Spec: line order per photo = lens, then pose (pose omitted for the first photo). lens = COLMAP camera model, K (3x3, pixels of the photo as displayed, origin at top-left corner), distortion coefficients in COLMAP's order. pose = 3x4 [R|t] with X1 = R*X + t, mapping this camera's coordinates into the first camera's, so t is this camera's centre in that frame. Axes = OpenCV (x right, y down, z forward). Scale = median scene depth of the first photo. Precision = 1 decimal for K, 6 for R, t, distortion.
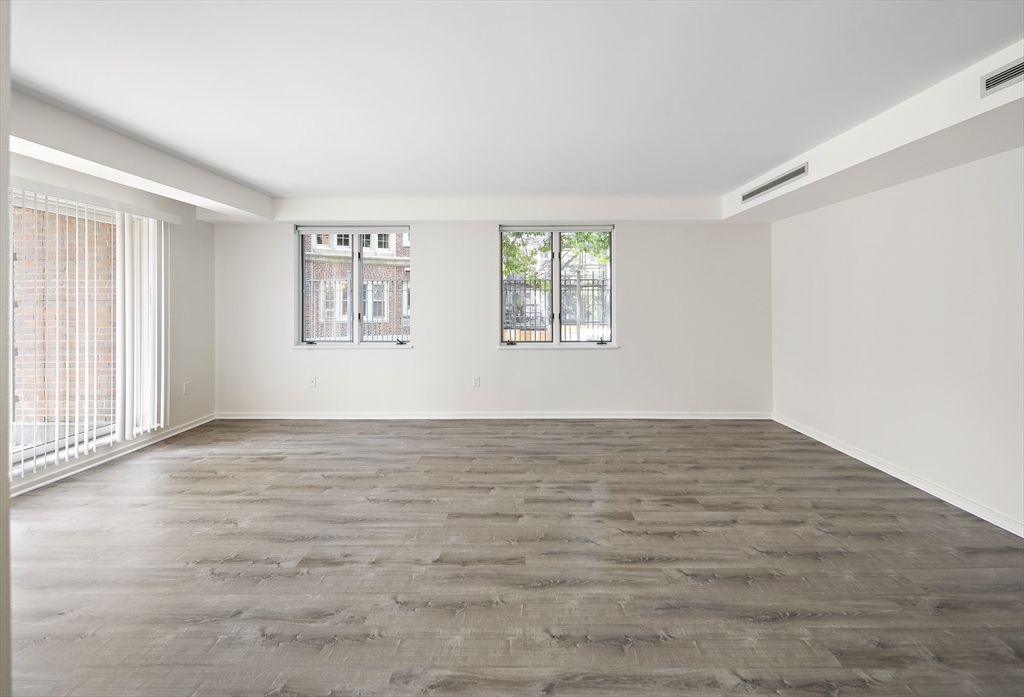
lens RADIAL K [[467.5, 0, 517.8], [0, 467.5, 306.0], [0, 0, 1]] dist [-0.001856, -0.001678]
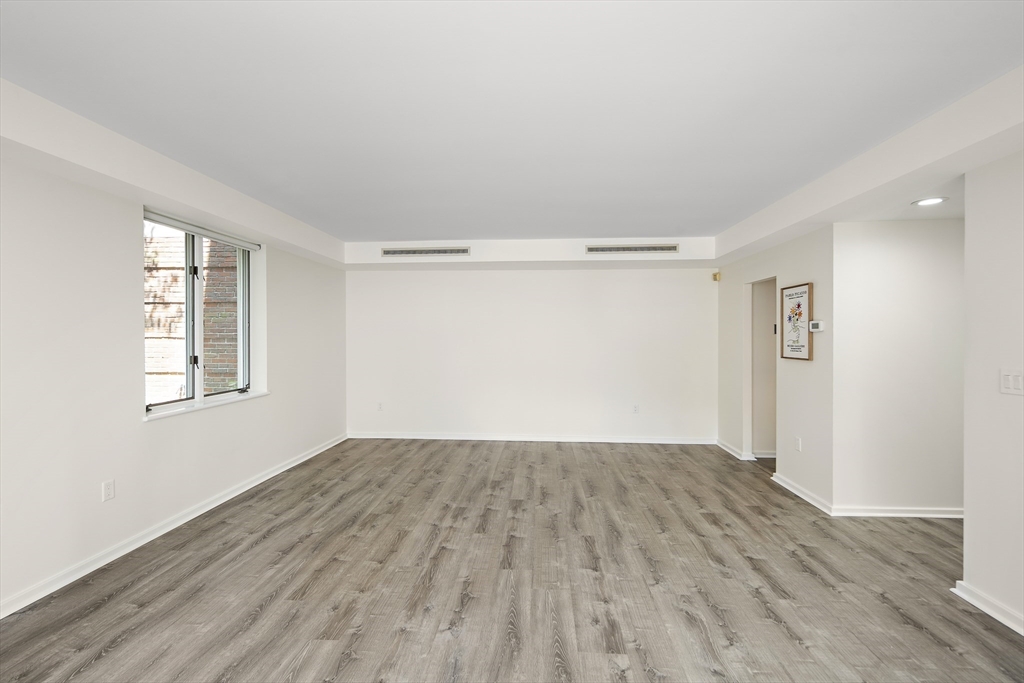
lens RADIAL K [[461.0, 0, 514.9], [0, 461.0, 335.0], [0, 0, 1]] dist [0.000986, -0.001036]
pose [[0.056406, 0.003141, 0.998403, -1.104585], [0.010904, 0.999933, -0.003762, -0.015379], [-0.998348, 0.011099, 0.056368, 0.958282]]
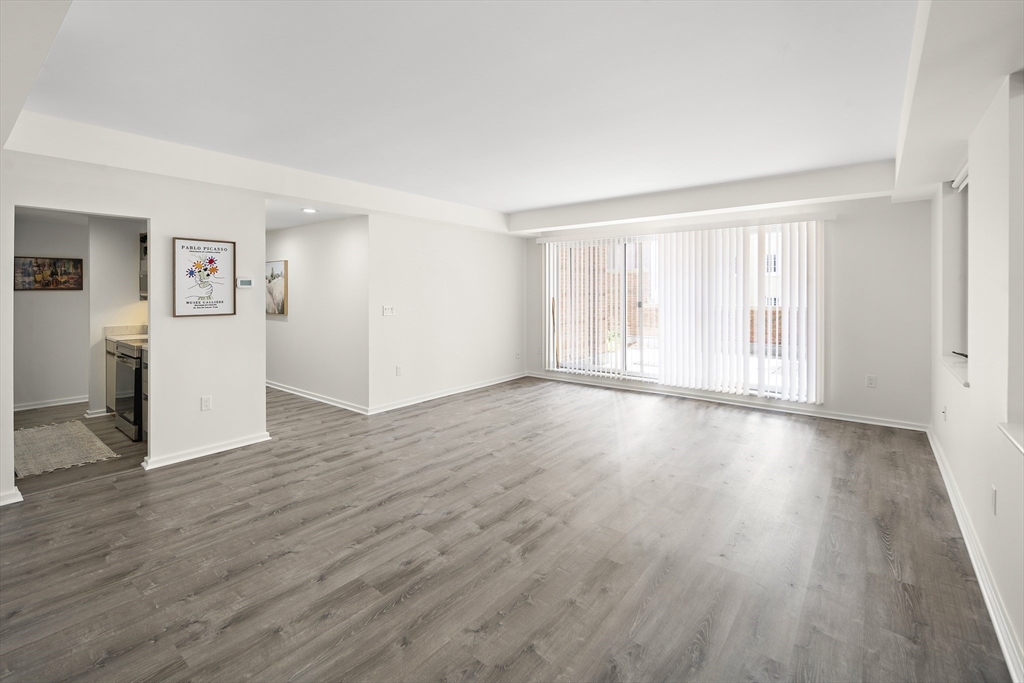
lens RADIAL K [[453.8, 0, 511.0], [0, 453.8, 291.8], [0, 0, 1]] dist [-0.001835, -0.000896]
pose [[-0.621700, 0.003370, -0.783248, 0.864814], [-0.006903, 0.999928, 0.009782, -0.028035], [0.783225, 0.011488, -0.621633, 1.726597]]
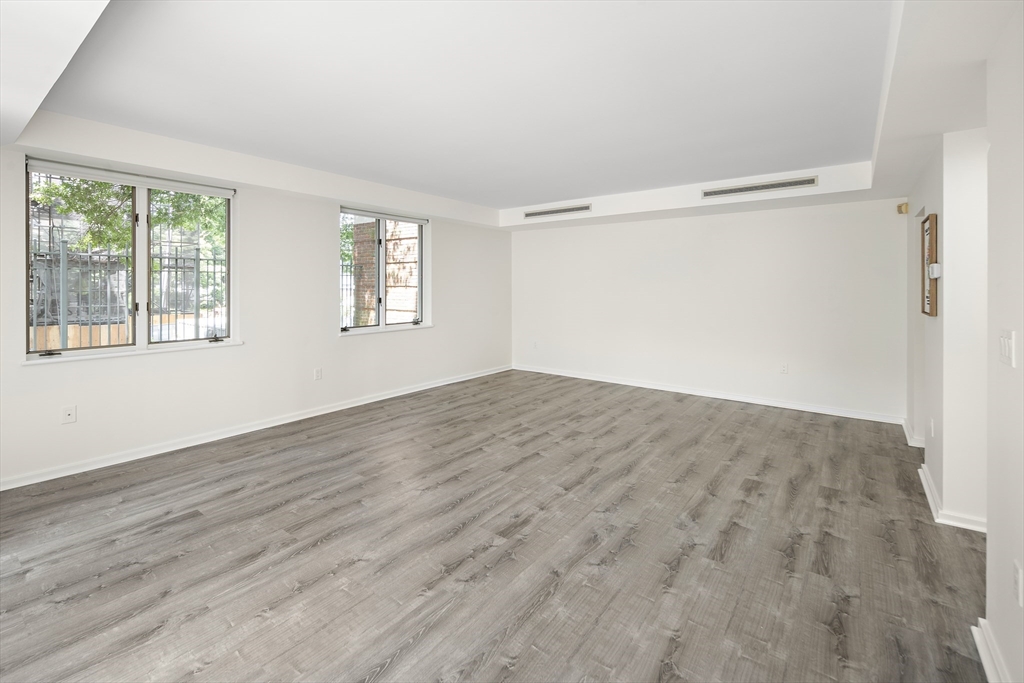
lens RADIAL K [[456.5, 0, 508.2], [0, 456.5, 281.7], [0, 0, 1]] dist [0.000706, -0.000726]
pose [[0.603801, 0.009464, 0.797079, -1.084116], [0.006556, 0.999837, -0.016838, -0.002228], [-0.797108, 0.015392, 0.603640, 0.309623]]
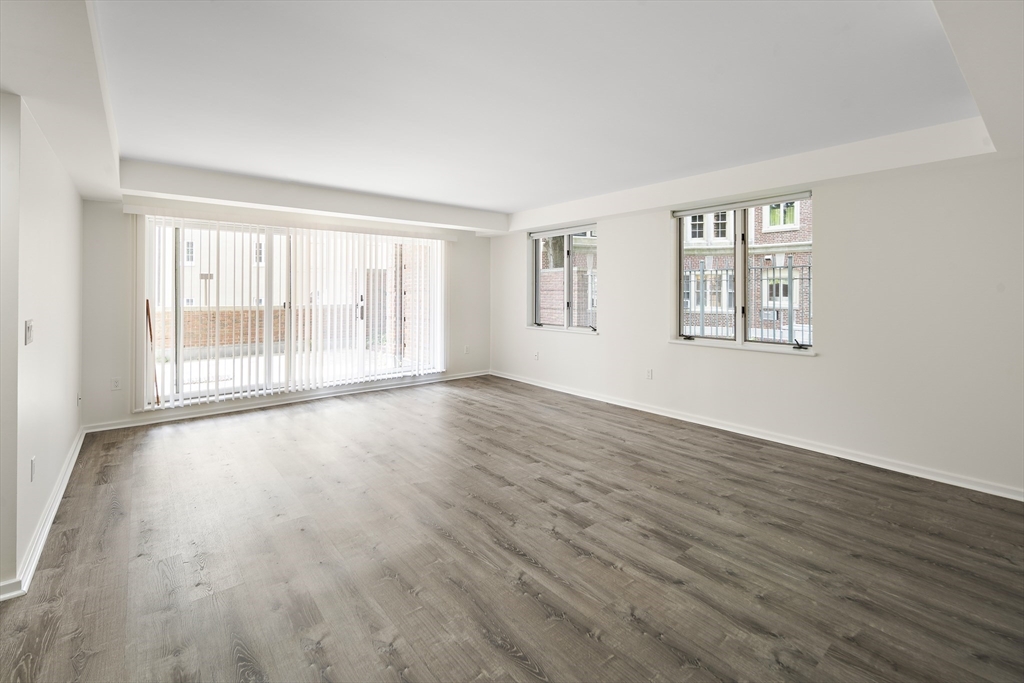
lens RADIAL K [[453.8, 0, 511.0], [0, 453.8, 291.8], [0, 0, 1]] dist [-0.001835, -0.000896]
pose [[0.637210, 0.002846, -0.770685, 0.862600], [-0.010775, 0.999928, -0.005216, -0.004979], [0.770615, 0.011628, 0.637195, 0.316031]]
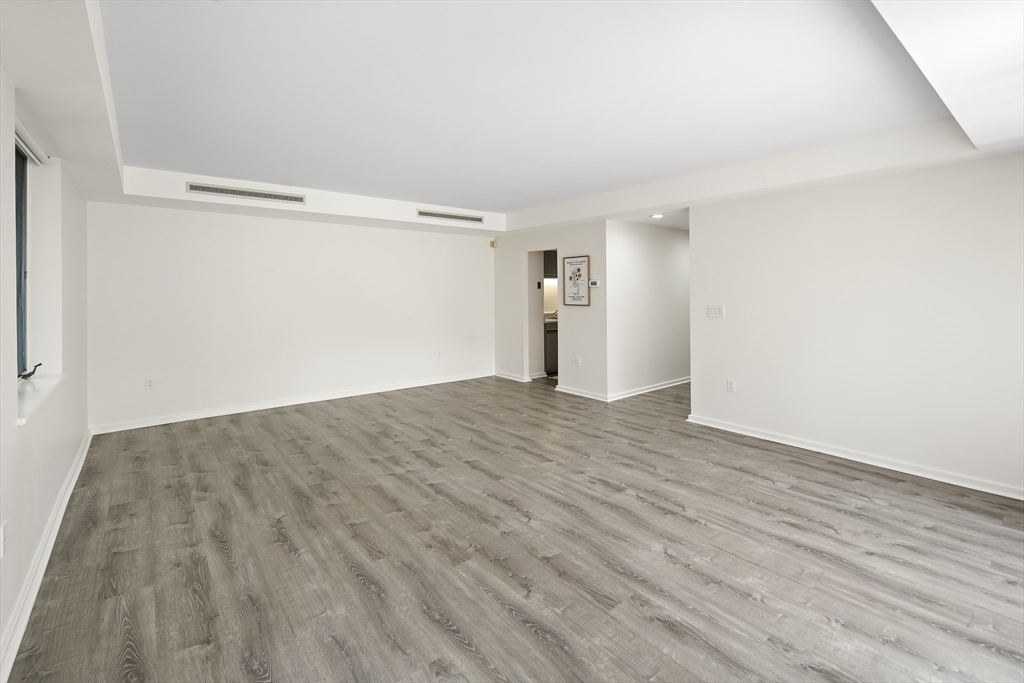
lens RADIAL K [[453.8, 0, 511.0], [0, 453.8, 291.8], [0, 0, 1]] dist [-0.001835, -0.000896]
pose [[-0.632124, 0.001330, 0.774866, -1.070758], [0.015347, 0.999824, 0.010803, -0.027640], [-0.774715, 0.018721, -0.632033, 1.738057]]
